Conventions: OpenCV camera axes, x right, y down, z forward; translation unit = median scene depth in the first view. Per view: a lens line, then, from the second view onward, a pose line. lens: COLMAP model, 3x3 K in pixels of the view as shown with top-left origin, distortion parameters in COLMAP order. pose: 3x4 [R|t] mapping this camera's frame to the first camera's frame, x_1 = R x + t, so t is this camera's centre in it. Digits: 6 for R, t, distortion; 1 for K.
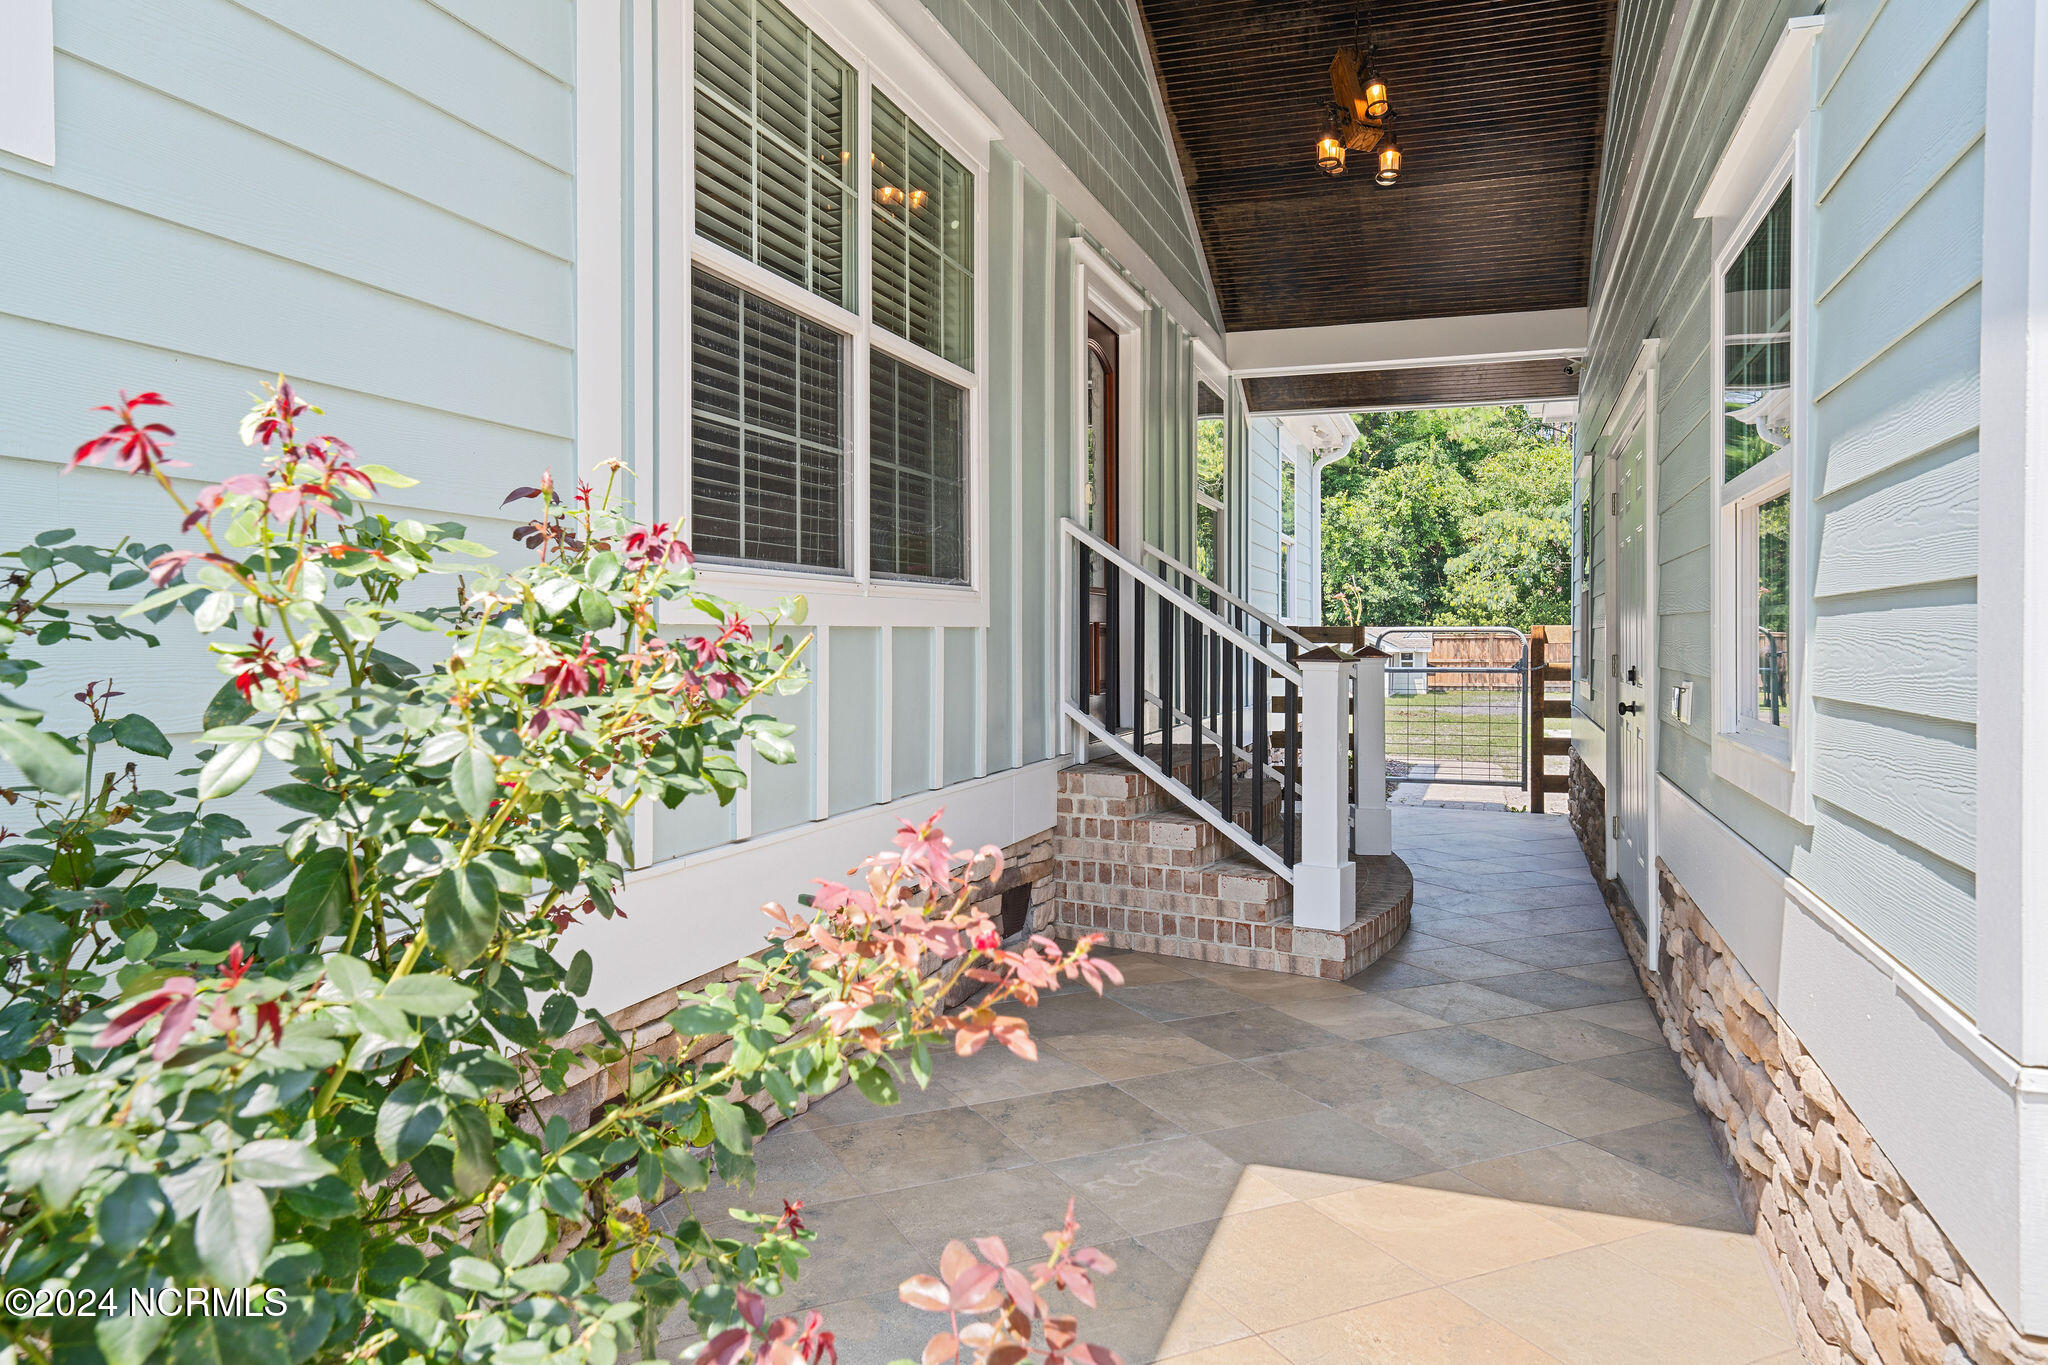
lens RADIAL K [[1382.0, 0, 1026.2], [0, 1382.0, 654.7], [0, 0, 1]] dist [0.005304, 0.000426]
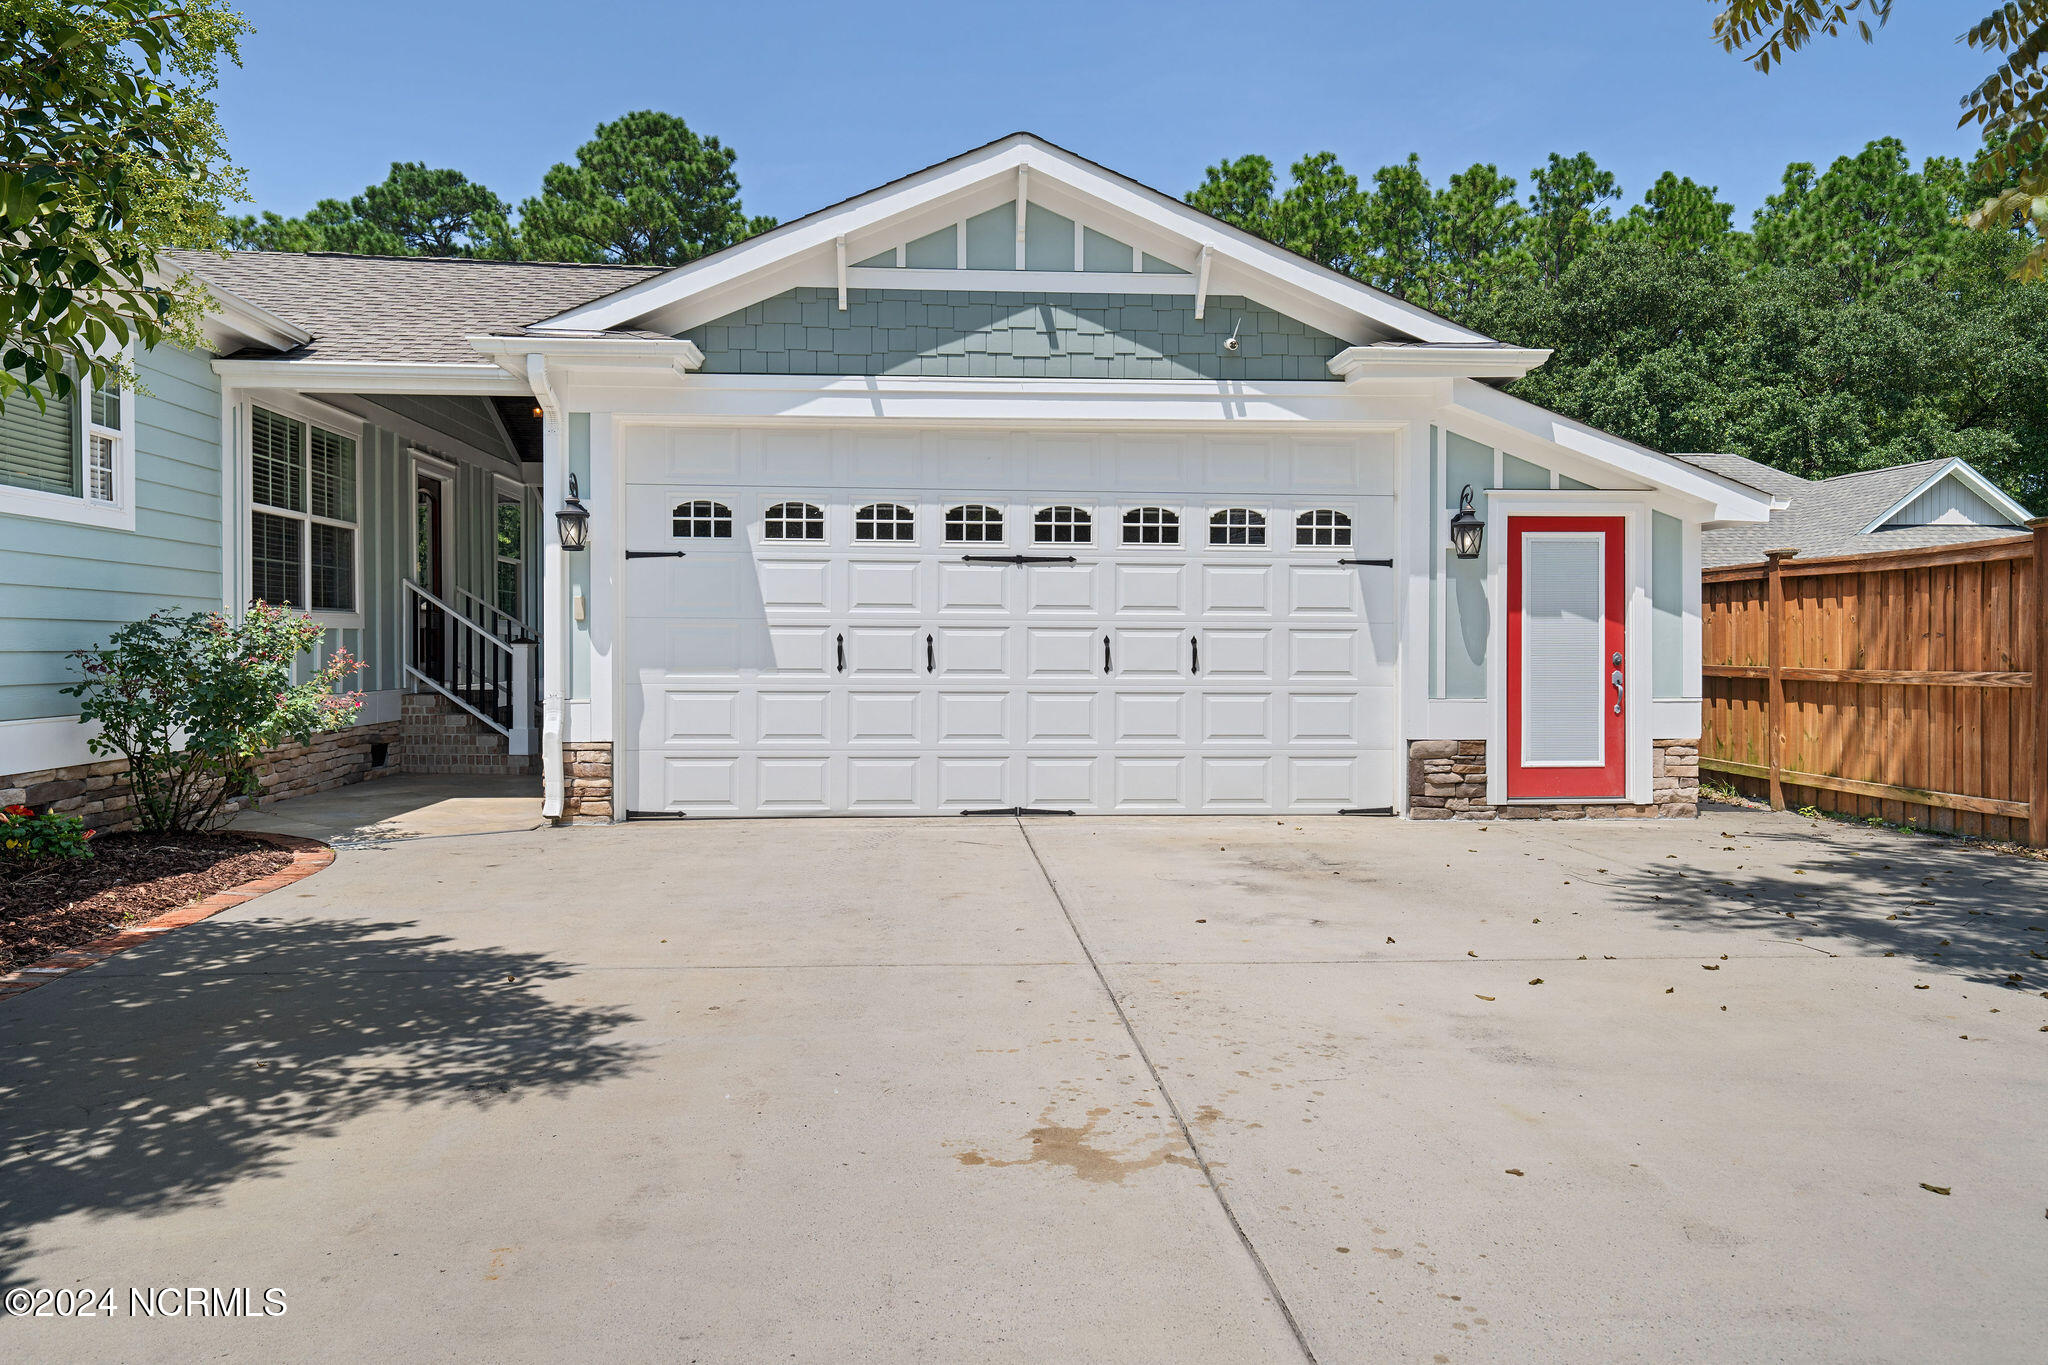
lens RADIAL K [[1382.0, 0, 1026.2], [0, 1382.0, 654.7], [0, 0, 1]] dist [0.005304, 0.000426]
pose [[0.920608, -0.009527, 0.390371, 0.083191], [0.012593, 0.999907, -0.005294, 0.046695], [-0.390284, 0.009789, 0.920643, -1.484058]]
